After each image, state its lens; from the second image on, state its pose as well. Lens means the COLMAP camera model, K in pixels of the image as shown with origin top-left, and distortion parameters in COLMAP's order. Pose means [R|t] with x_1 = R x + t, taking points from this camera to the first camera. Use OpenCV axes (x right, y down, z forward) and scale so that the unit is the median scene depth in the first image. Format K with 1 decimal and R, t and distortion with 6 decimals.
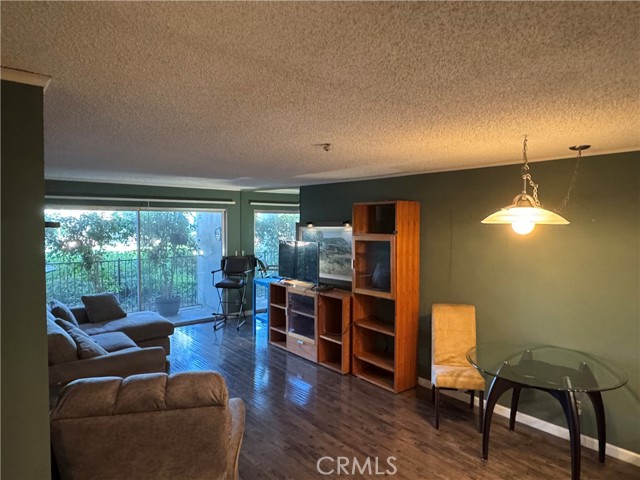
lens RADIAL K [[405.9, 0, 318.1], [0, 405.9, 241.7], [0, 0, 1]] dist [-0.010343, 0.006670]
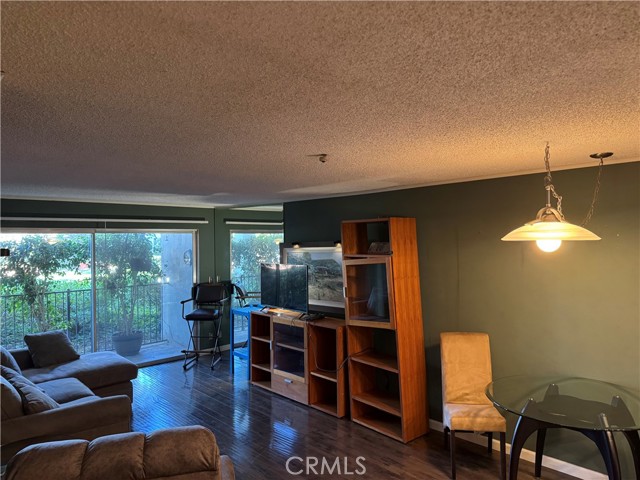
lens RADIAL K [[449.3, 0, 322.1], [0, 449.3, 241.3], [0, 0, 1]] dist [0.064484, -0.083039]
pose [[0.998037, -0.017942, 0.059995, -0.028753], [0.020865, 0.998608, -0.048439, -0.002702], [-0.059042, 0.049596, 0.997023, 0.022141]]
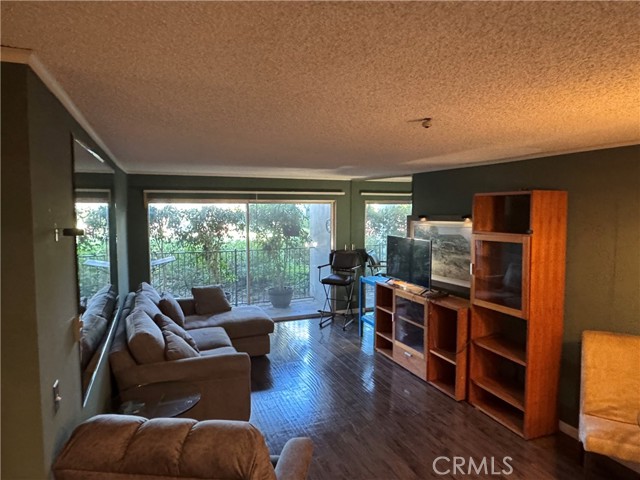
lens RADIAL K [[405.9, 0, 318.0], [0, 405.9, 238.5], [0, 0, 1]] dist [-0.010343, 0.006670]
pose [[0.952036, 0.017810, -0.305467, 0.042123], [-0.010859, 0.999642, 0.024440, -0.023868], [0.305793, -0.019951, 0.951889, 0.148313]]
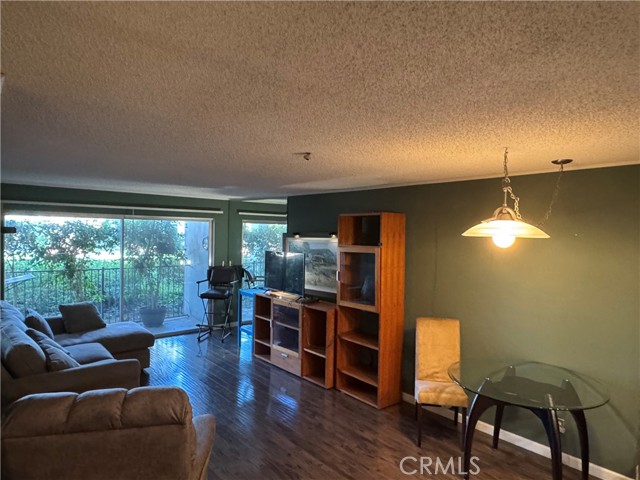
lens RADIAL K [[405.9, 0, 321.5], [0, 405.9, 242.0], [0, 0, 1]] dist [-0.010343, 0.006670]
pose [[0.999655, 0.015172, 0.021428, 0.025728], [-0.014577, 0.999511, -0.027651, 0.000752], [-0.021837, 0.027329, 0.999388, 0.016198]]
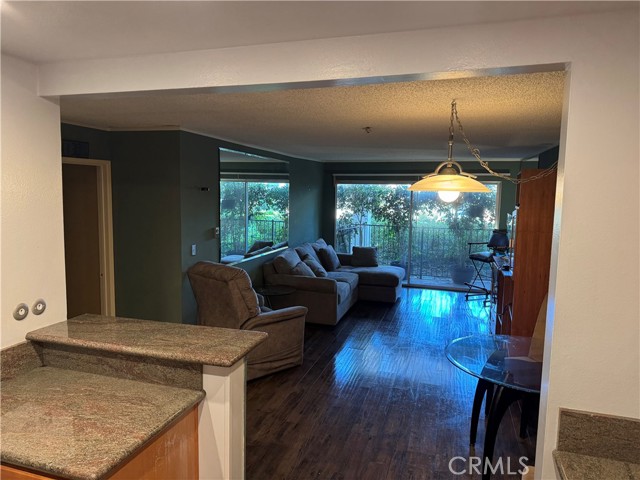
lens RADIAL K [[449.3, 0, 319.8], [0, 449.3, 241.3], [0, 0, 1]] dist [0.064484, -0.083039]
pose [[0.550985, 0.094550, -0.829142, 0.747479], [-0.056003, 0.995510, 0.076306, 0.005222], [0.832634, 0.004391, 0.553806, 0.082649]]
